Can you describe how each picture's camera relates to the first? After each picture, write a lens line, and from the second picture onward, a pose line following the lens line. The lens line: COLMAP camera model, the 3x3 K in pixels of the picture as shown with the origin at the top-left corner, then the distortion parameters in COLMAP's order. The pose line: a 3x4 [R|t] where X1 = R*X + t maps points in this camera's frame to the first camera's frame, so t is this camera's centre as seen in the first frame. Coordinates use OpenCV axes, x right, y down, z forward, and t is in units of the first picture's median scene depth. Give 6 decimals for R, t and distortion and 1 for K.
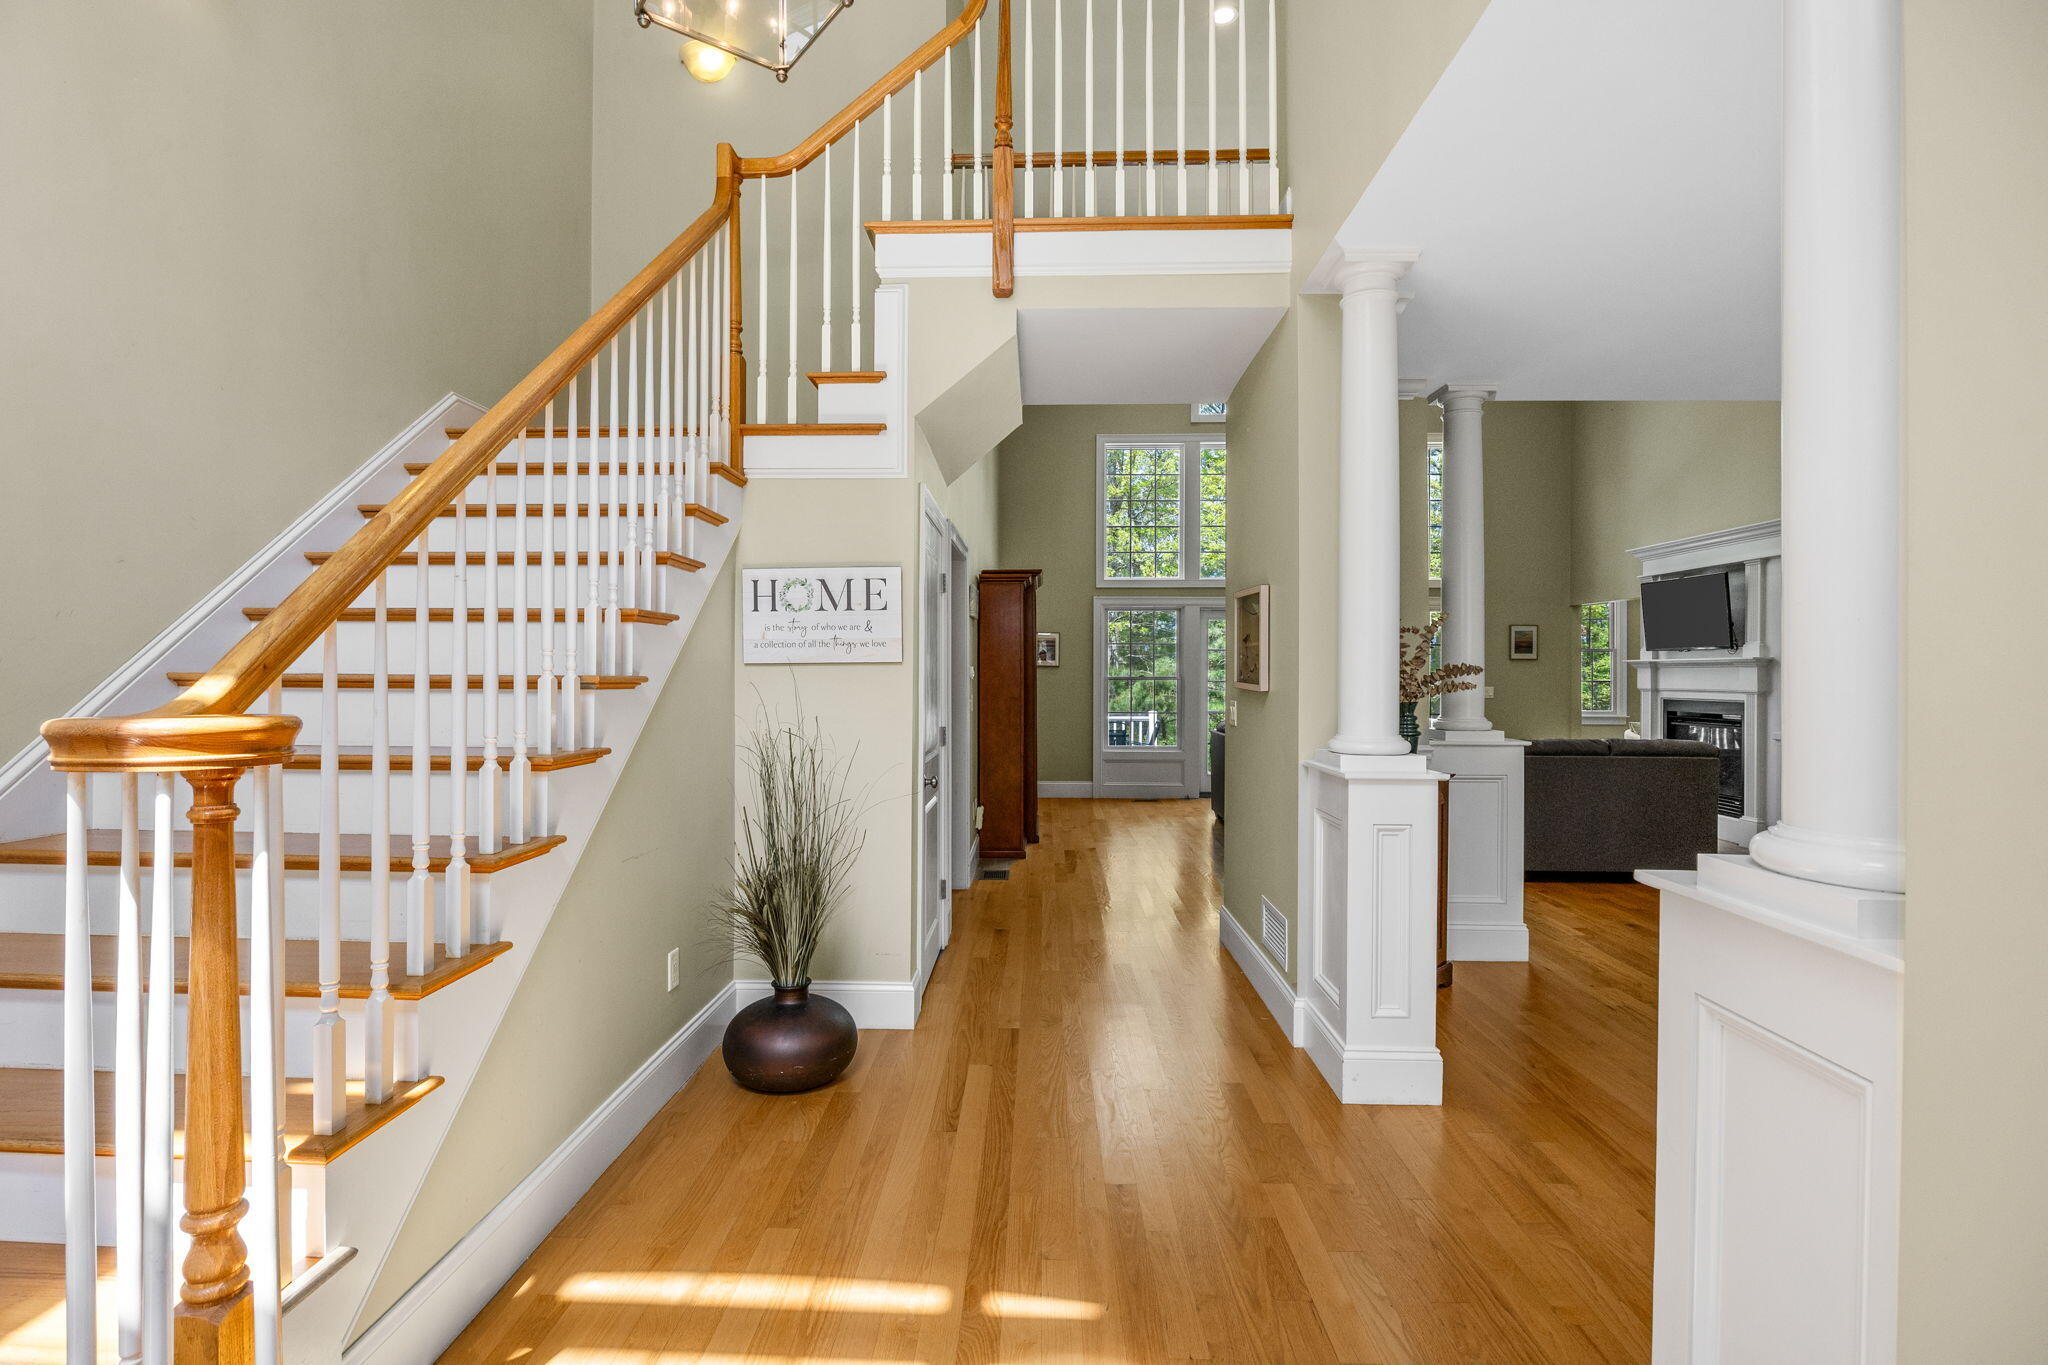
lens RADIAL K [[952.2, 0, 1017.6], [0, 952.2, 666.0], [0, 0, 1]] dist [-0.000151, 0.000078]
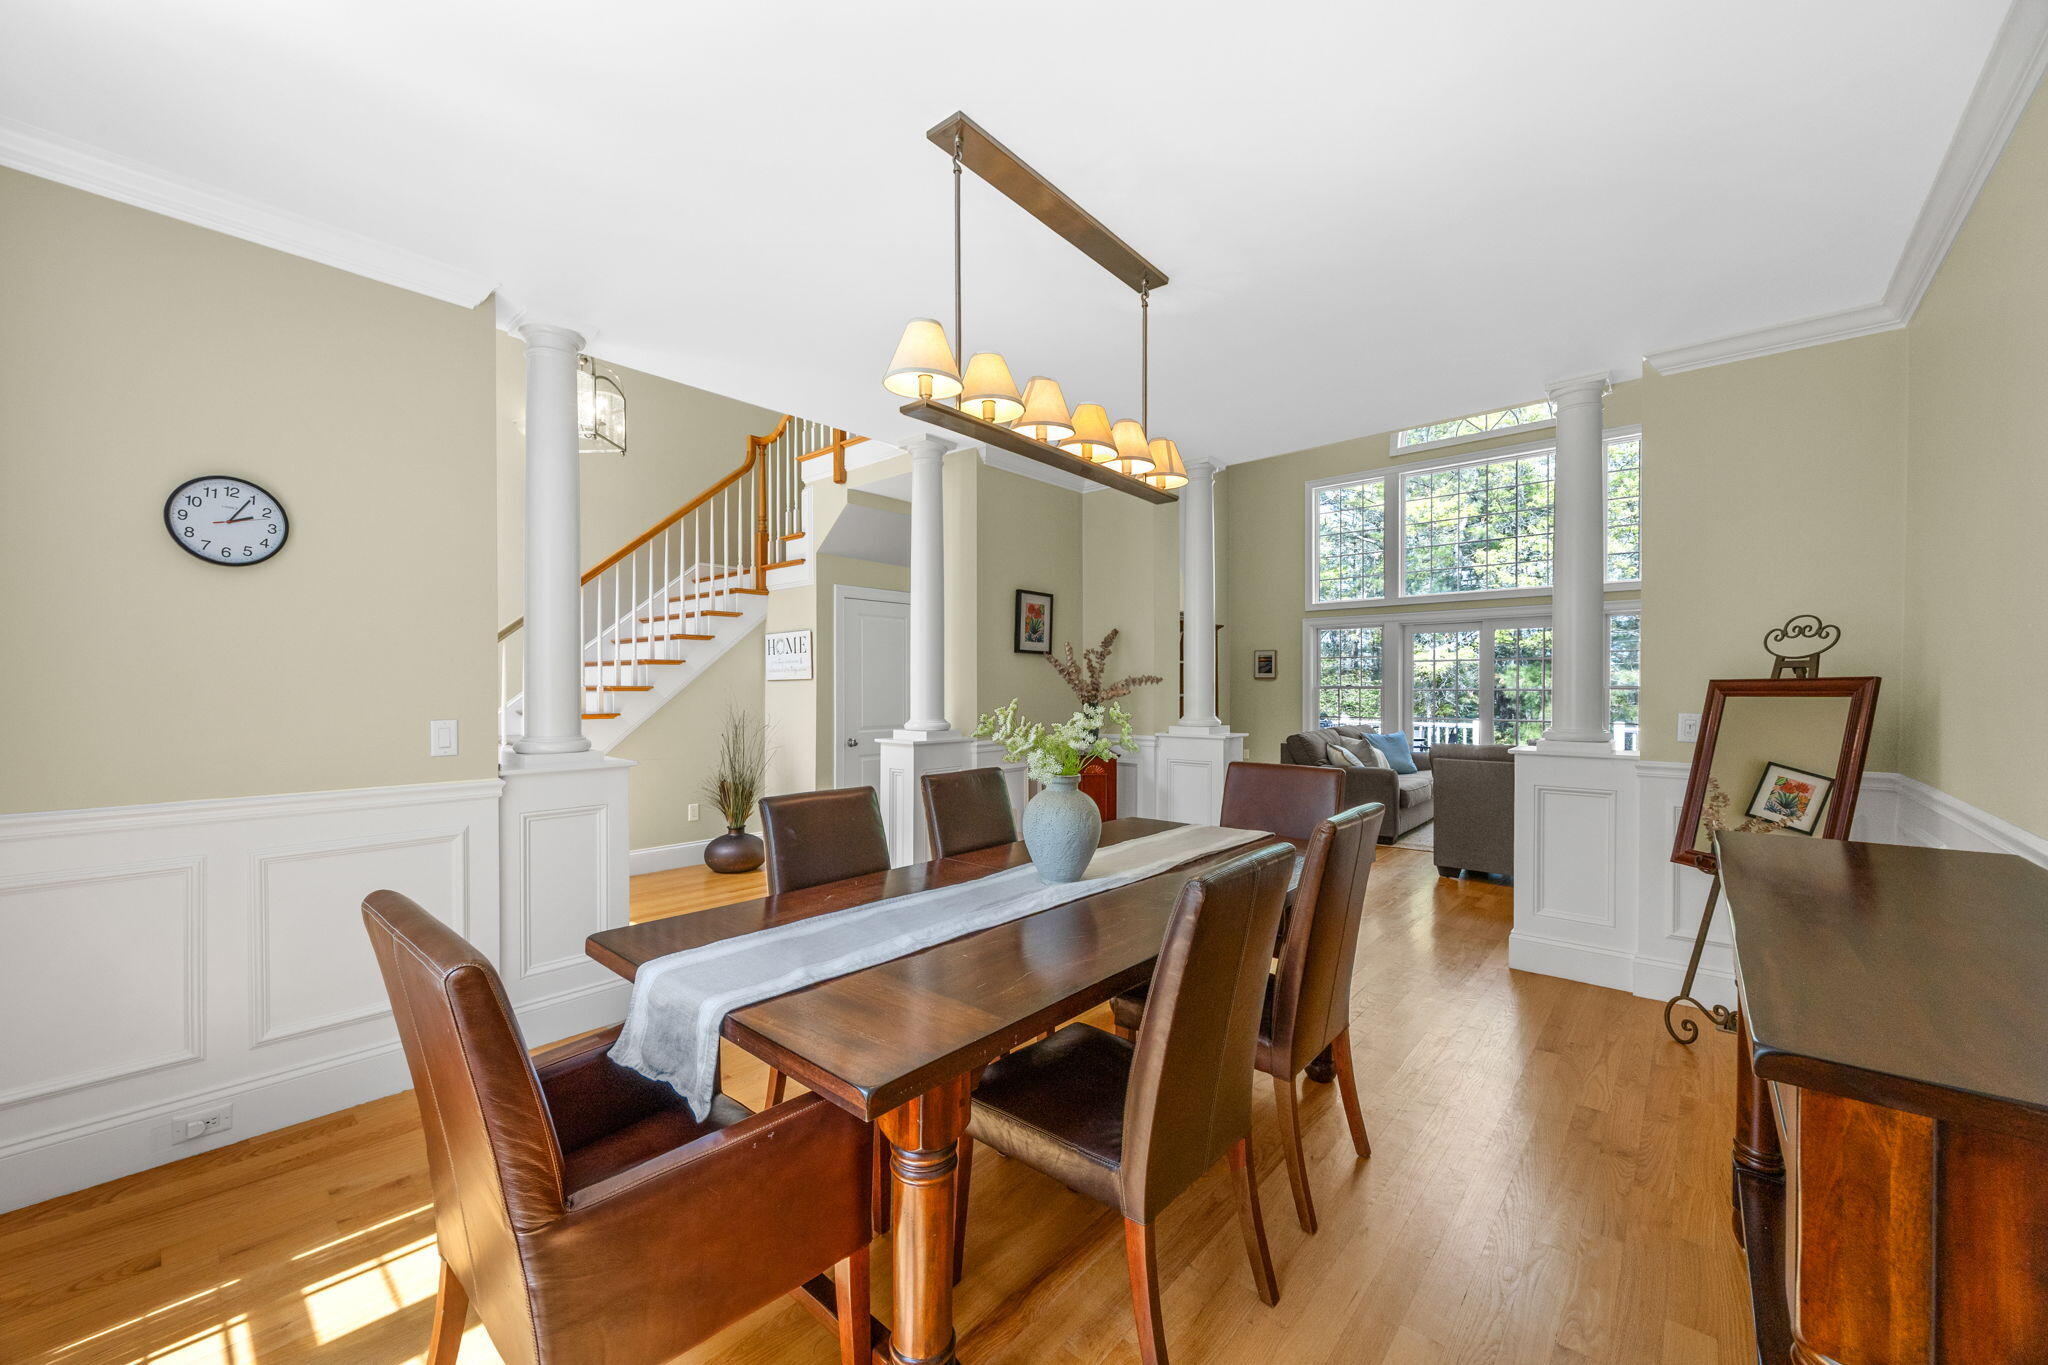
lens RADIAL K [[801.9, 0, 1018.1], [0, 801.9, 694.1], [0, 0, 1]] dist [0.000986, 0.000009]
pose [[0.770084, 0.000448, -0.637942, 1.258355], [0.010917, 0.999844, 0.013881, 0.009376], [0.637849, -0.017655, 0.769959, -0.002604]]
